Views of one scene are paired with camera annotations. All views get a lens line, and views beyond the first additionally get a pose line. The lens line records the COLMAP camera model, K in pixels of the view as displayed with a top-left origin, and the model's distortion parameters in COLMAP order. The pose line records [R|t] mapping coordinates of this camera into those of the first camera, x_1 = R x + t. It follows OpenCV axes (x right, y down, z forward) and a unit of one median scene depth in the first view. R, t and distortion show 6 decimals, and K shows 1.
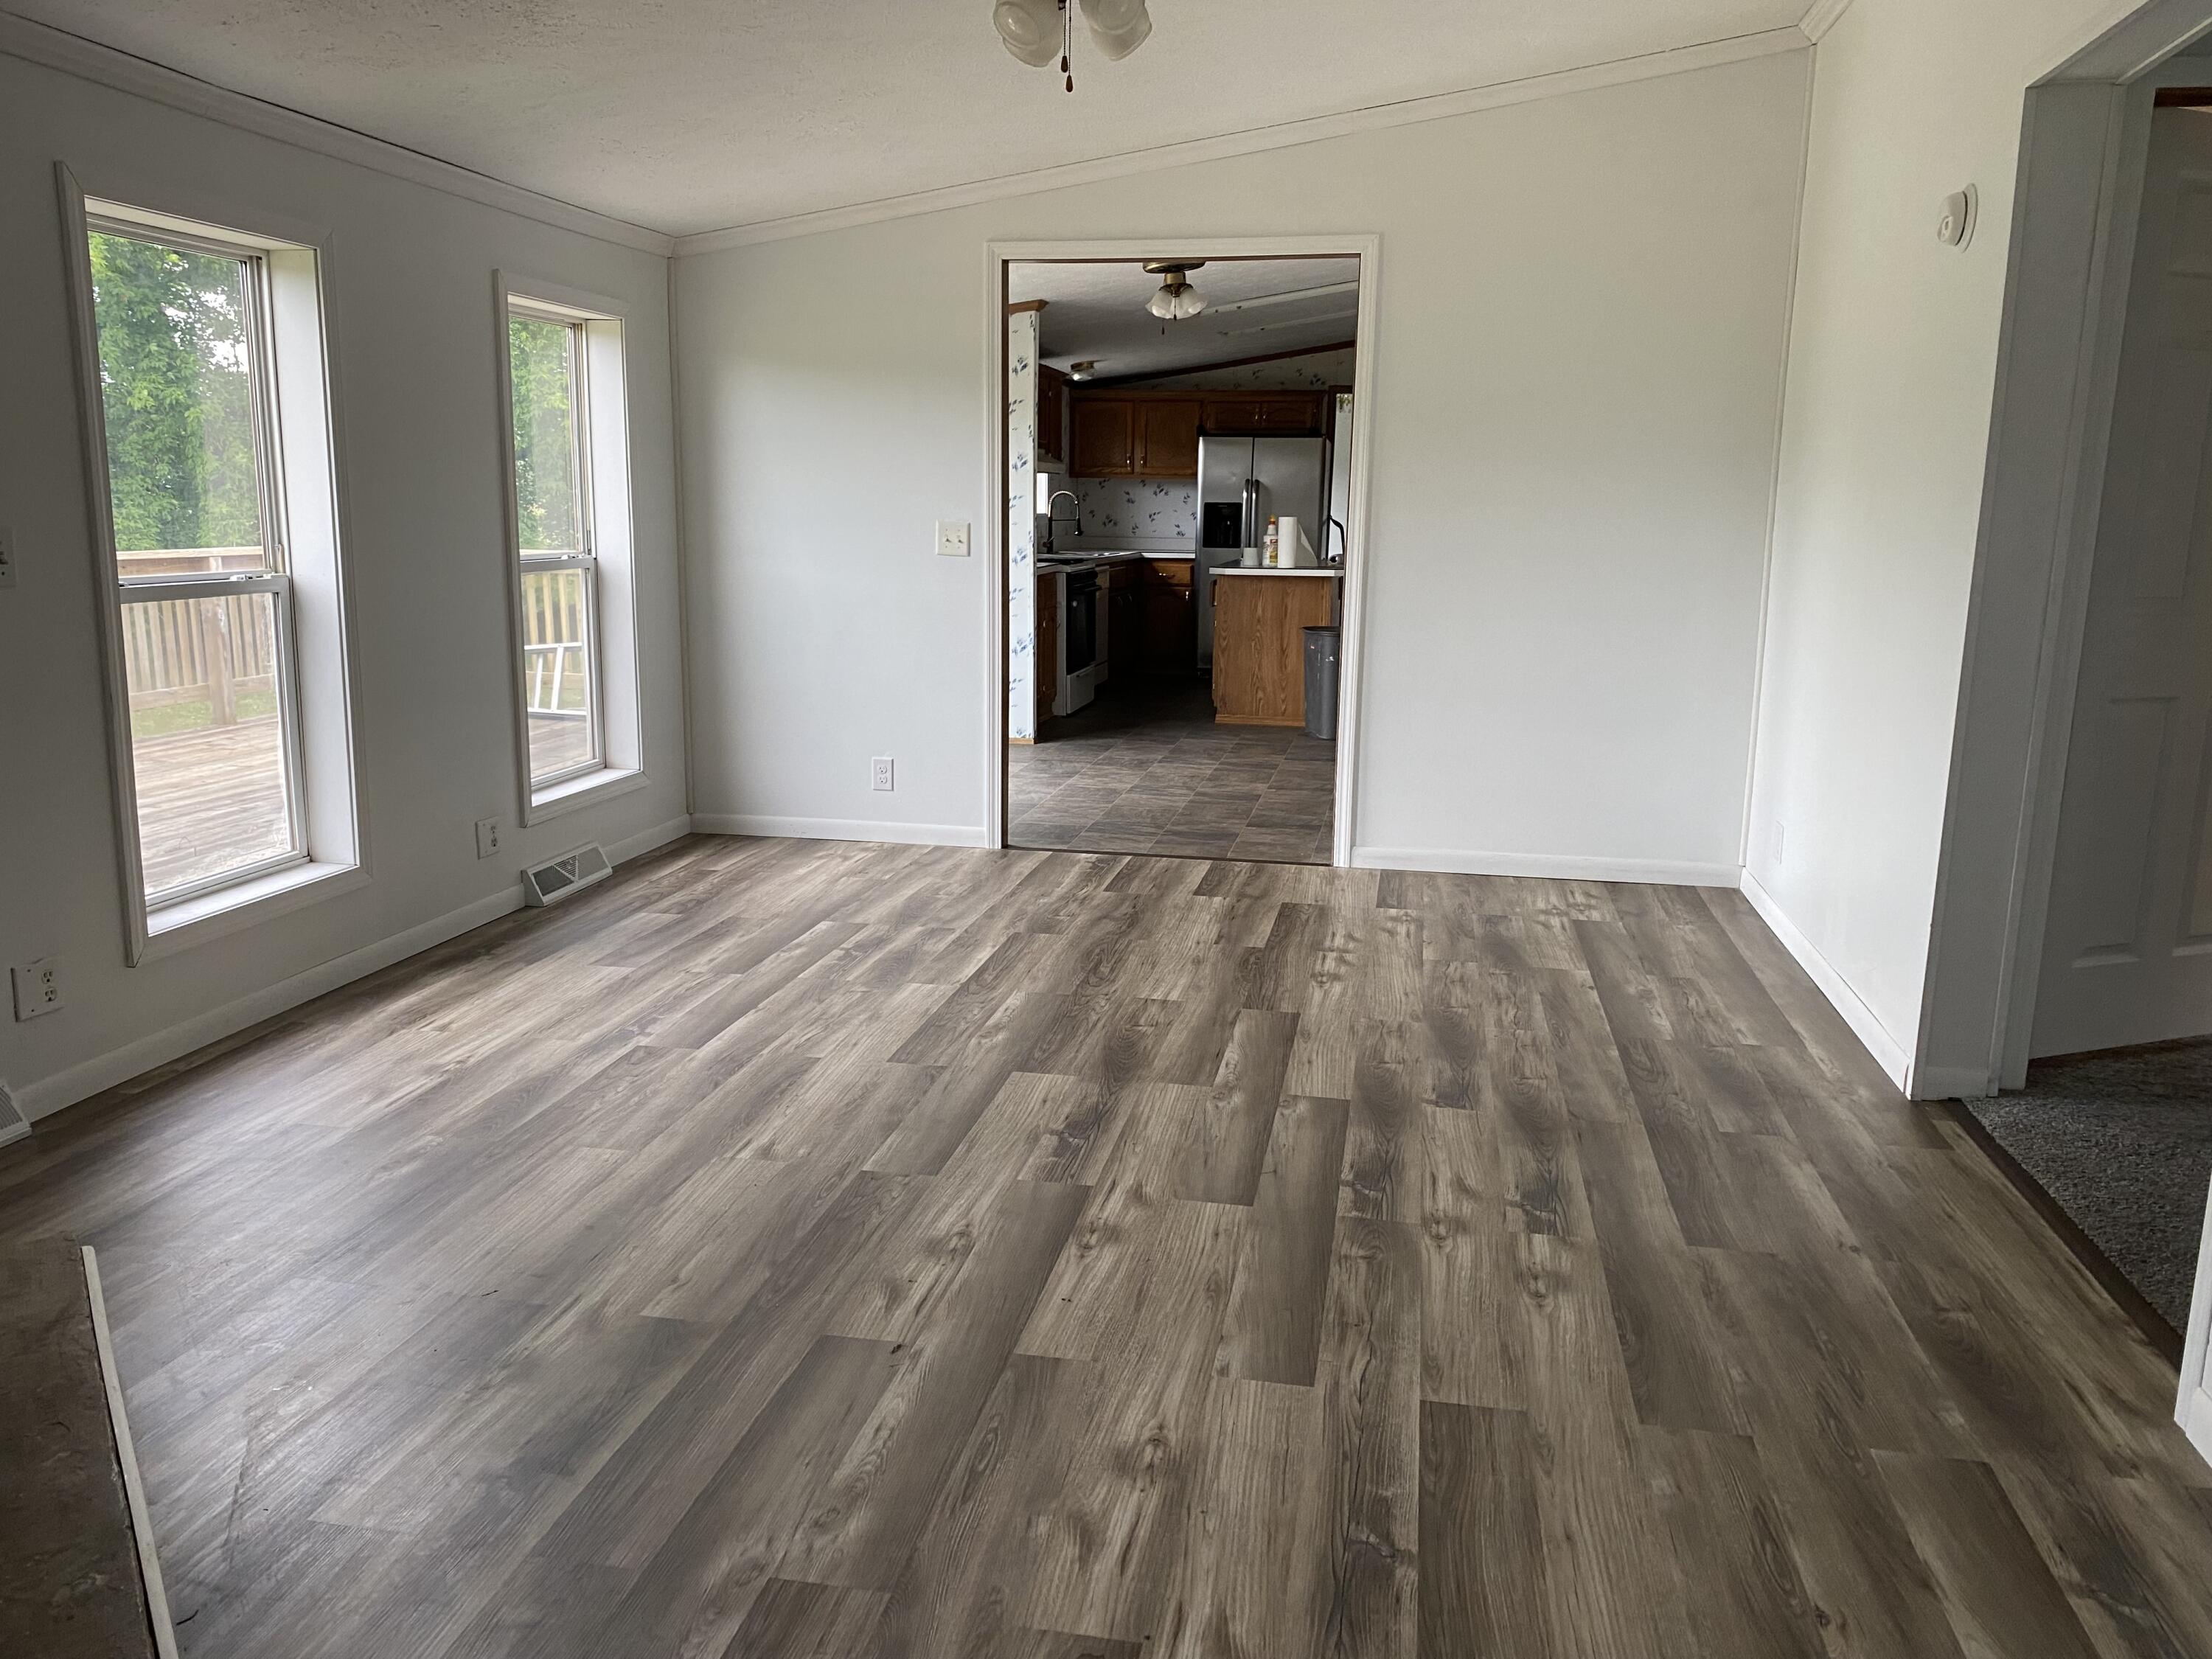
lens RADIAL K [[1642.3, 0, 1106.0], [0, 1642.3, 829.5], [0, 0, 1]] dist [0.005969, 0.000397]
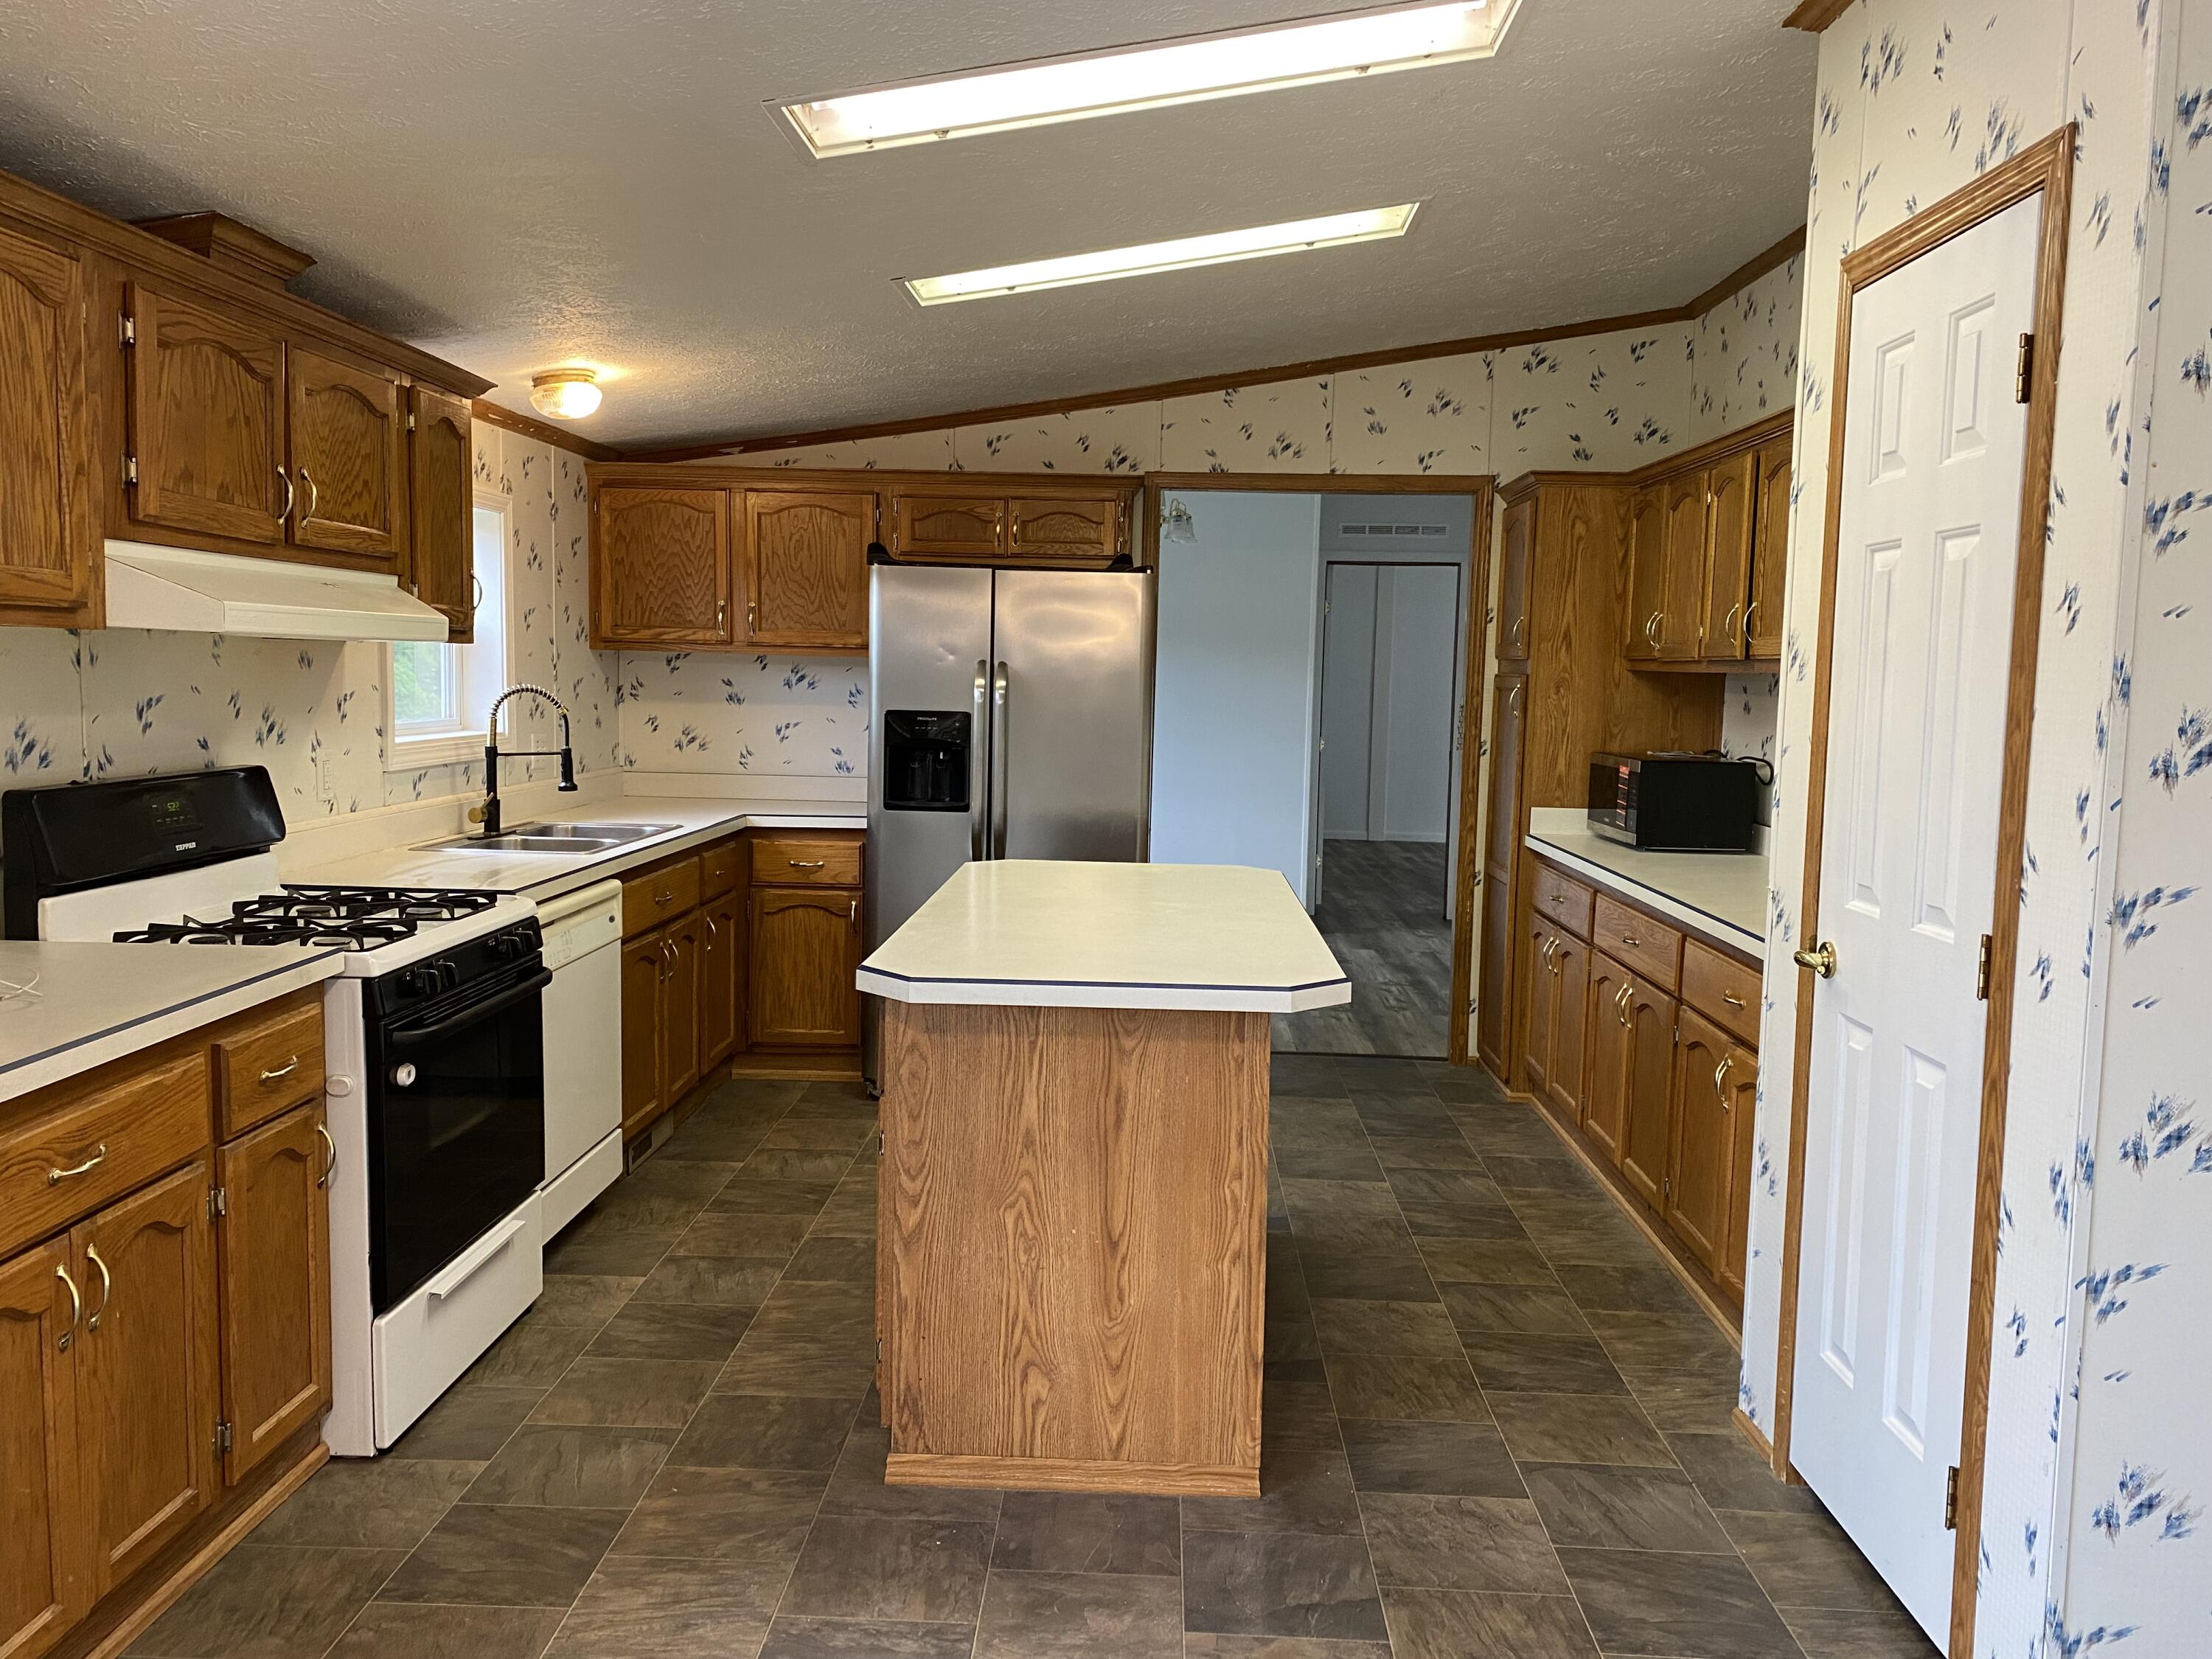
lens RADIAL K [[1642.3, 0, 1106.0], [0, 1642.3, 829.5], [0, 0, 1]] dist [0.005969, 0.000397]
pose [[0.986815, -0.004058, 0.161802, 0.046599], [0.019624, 0.995310, -0.094723, -0.123031], [-0.160658, 0.096649, 0.982267, 0.554571]]
